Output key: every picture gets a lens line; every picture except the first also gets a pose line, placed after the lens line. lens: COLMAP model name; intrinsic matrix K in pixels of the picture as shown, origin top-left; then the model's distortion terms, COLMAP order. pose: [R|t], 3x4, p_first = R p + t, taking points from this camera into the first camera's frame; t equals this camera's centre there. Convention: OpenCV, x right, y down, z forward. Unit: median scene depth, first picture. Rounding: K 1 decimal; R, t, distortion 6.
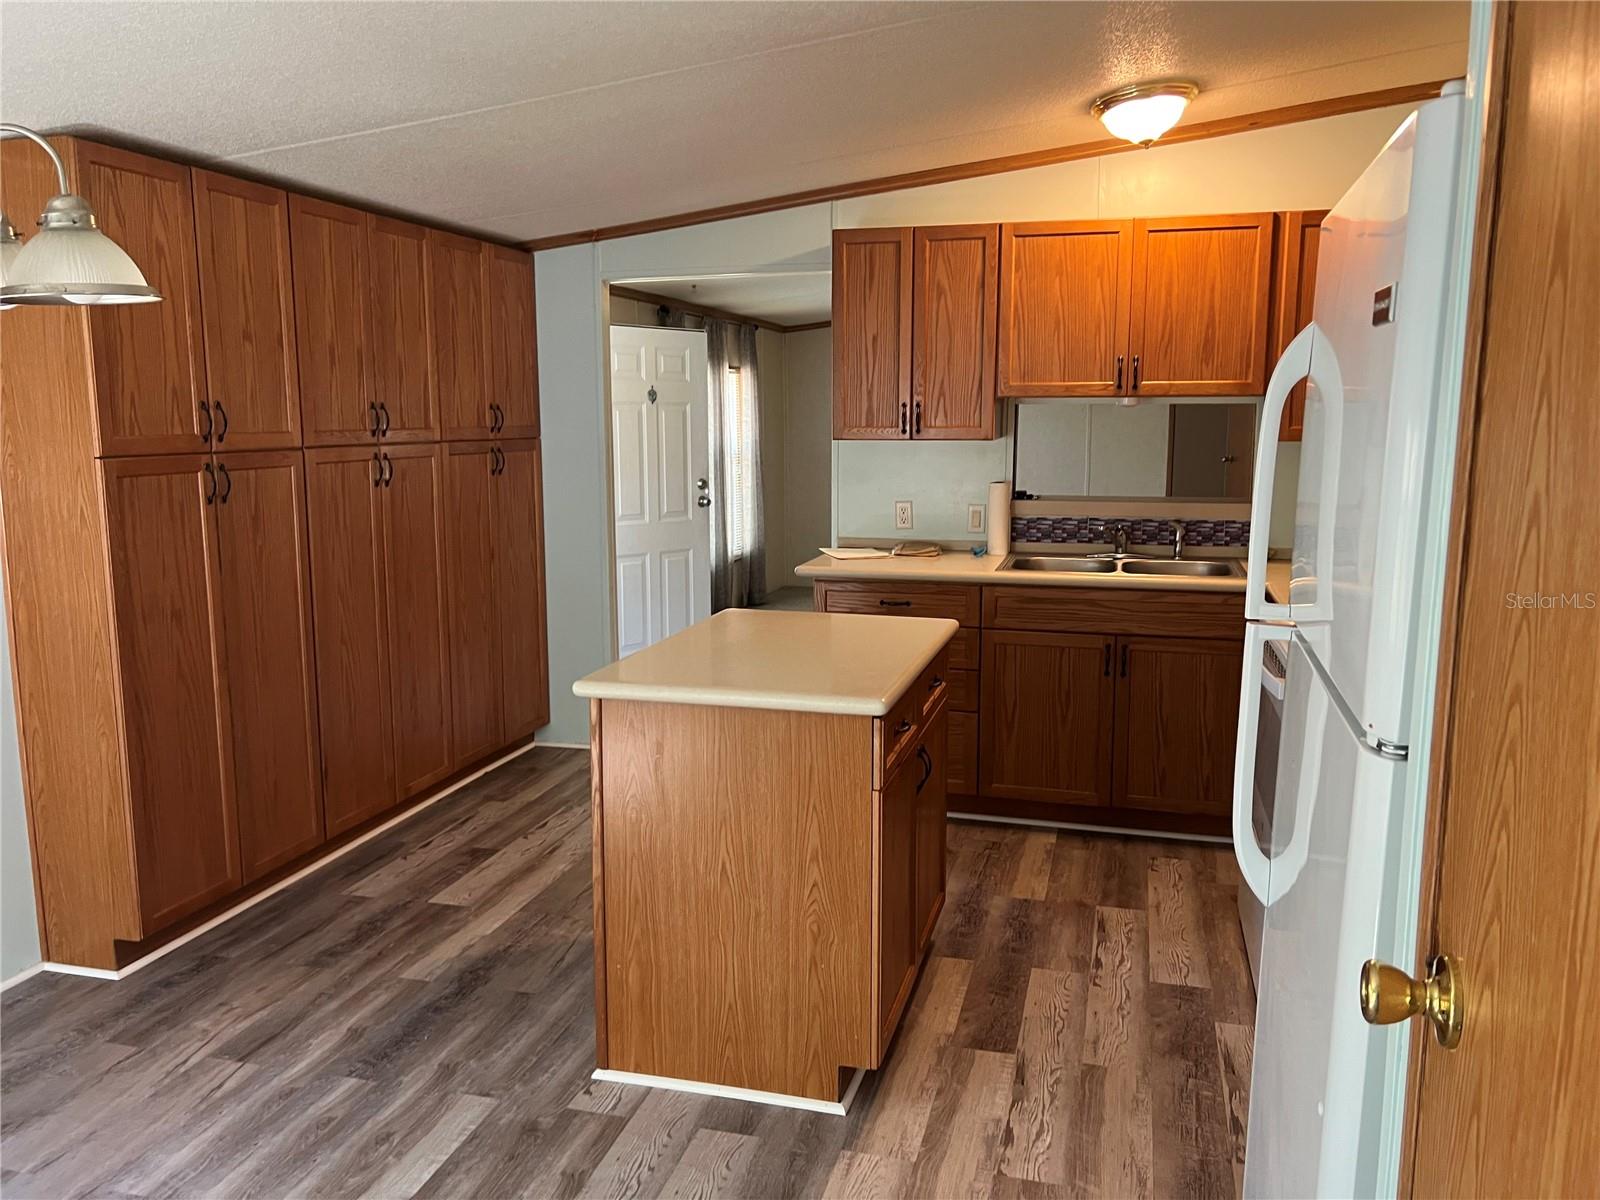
lens RADIAL K [[1197.3, 0, 794.2], [0, 1197.3, 589.5], [0, 0, 1]] dist [0.045114, -0.051381]
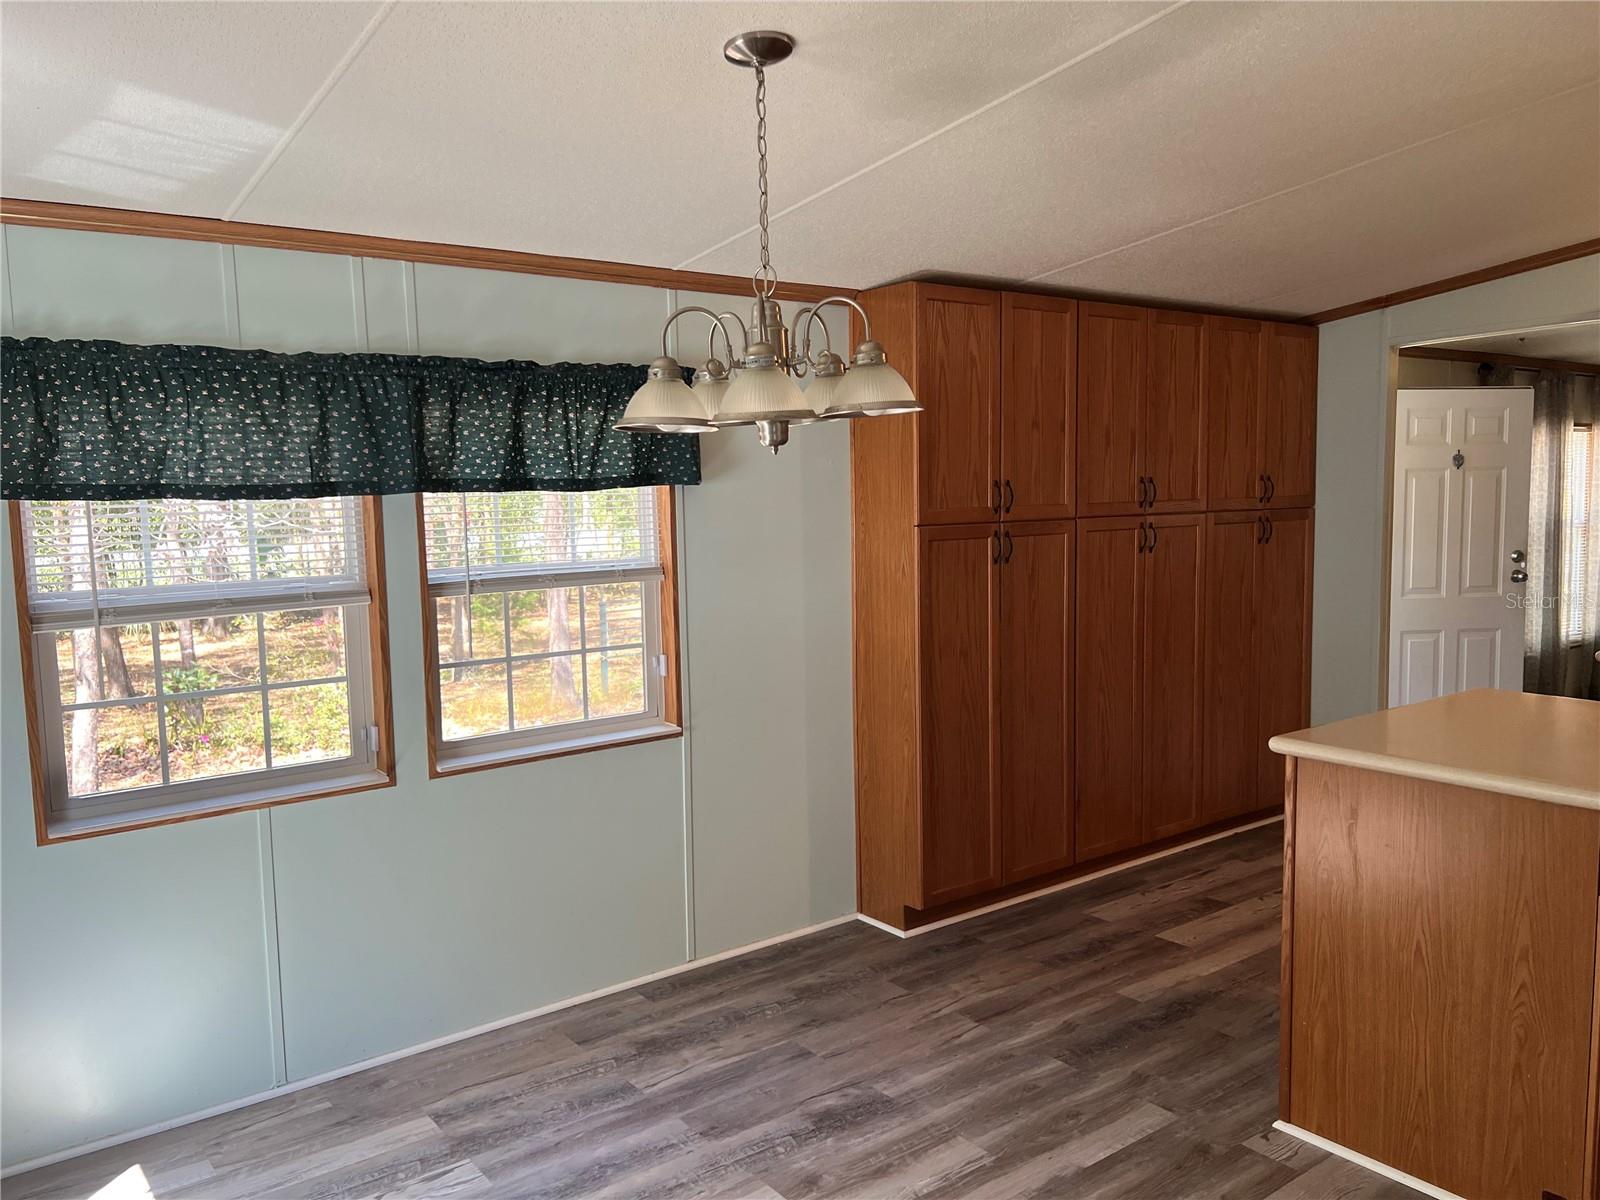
lens RADIAL K [[1197.3, 0, 799.7], [0, 1197.3, 596.9], [0, 0, 1]] dist [0.045114, -0.051381]
pose [[0.786674, 0.039881, -0.616079, 0.111544], [-0.071987, 0.997030, -0.027378, 0.010195], [0.613157, 0.065888, 0.787209, -0.074993]]
